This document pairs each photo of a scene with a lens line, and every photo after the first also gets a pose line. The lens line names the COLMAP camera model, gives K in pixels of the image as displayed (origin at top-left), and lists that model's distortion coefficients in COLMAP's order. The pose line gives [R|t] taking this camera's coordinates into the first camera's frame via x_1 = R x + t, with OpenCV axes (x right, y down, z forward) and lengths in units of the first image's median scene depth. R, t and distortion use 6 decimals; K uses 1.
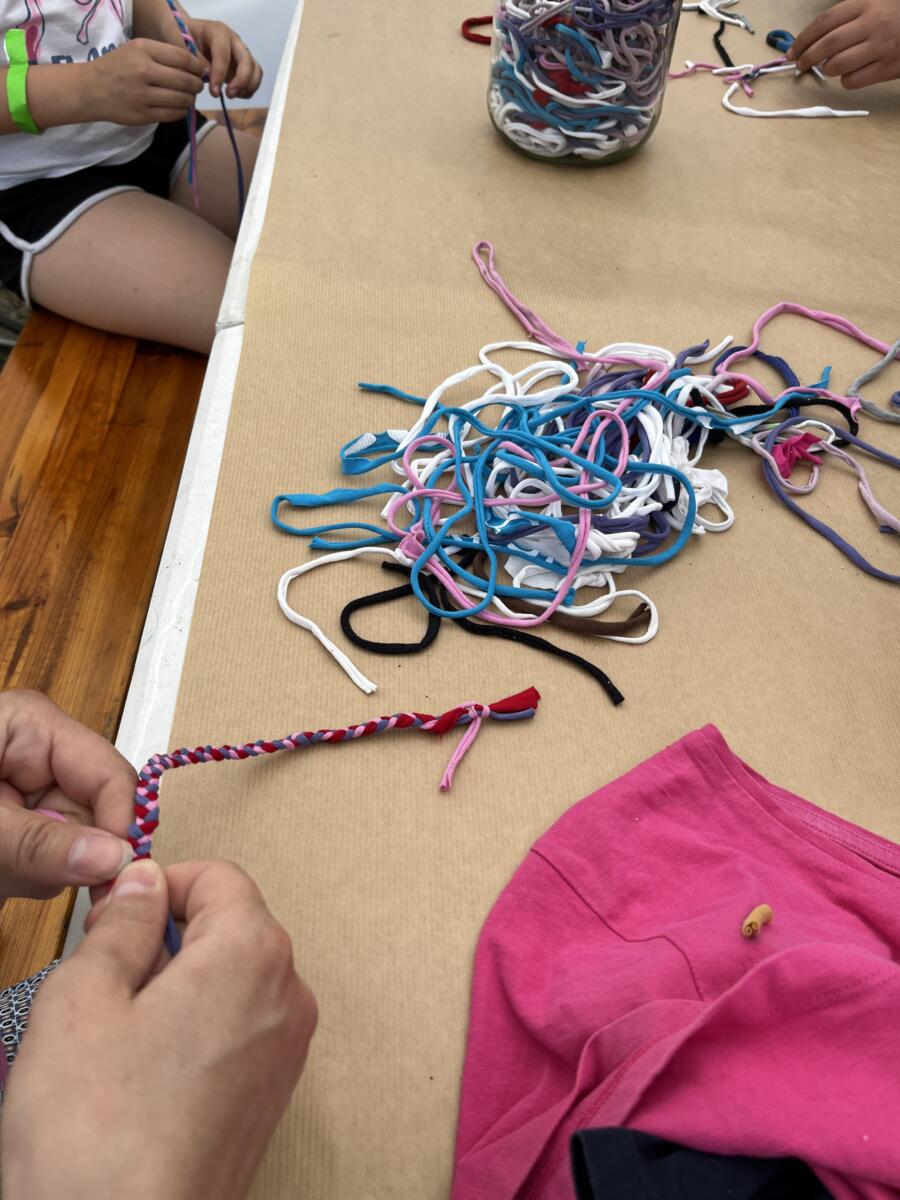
lens RADIAL K [[940.1, 0, 446.8], [0, 940.1, 596.1], [0, 0, 1]] dist [0.055993, -0.110337]
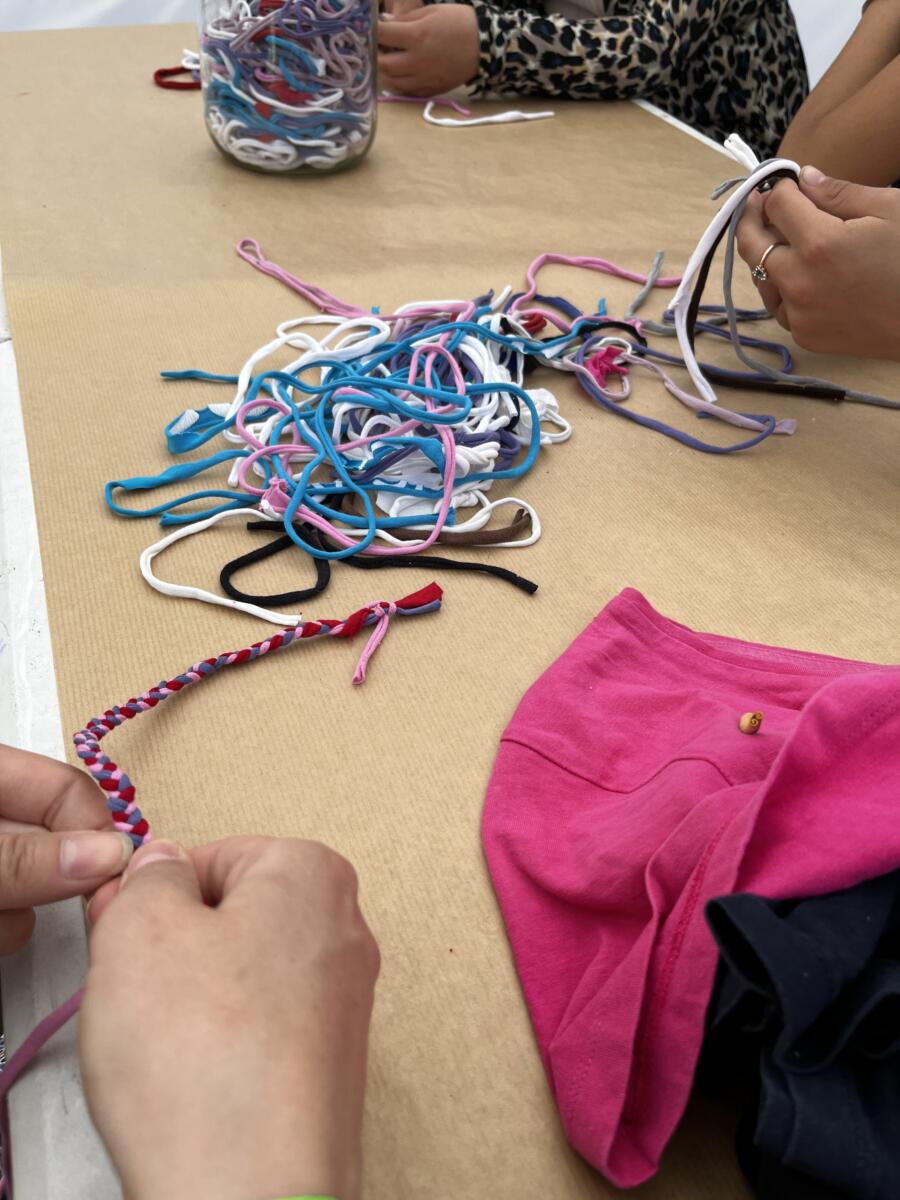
lens RADIAL K [[940.1, 0, 446.8], [0, 940.1, 596.1], [0, 0, 1]] dist [0.055993, -0.110337]
pose [[0.941160, -0.212750, 0.262593, -0.130966], [0.238702, 0.968504, -0.070862, 0.133973], [-0.239247, 0.129374, 0.962301, 0.067195]]
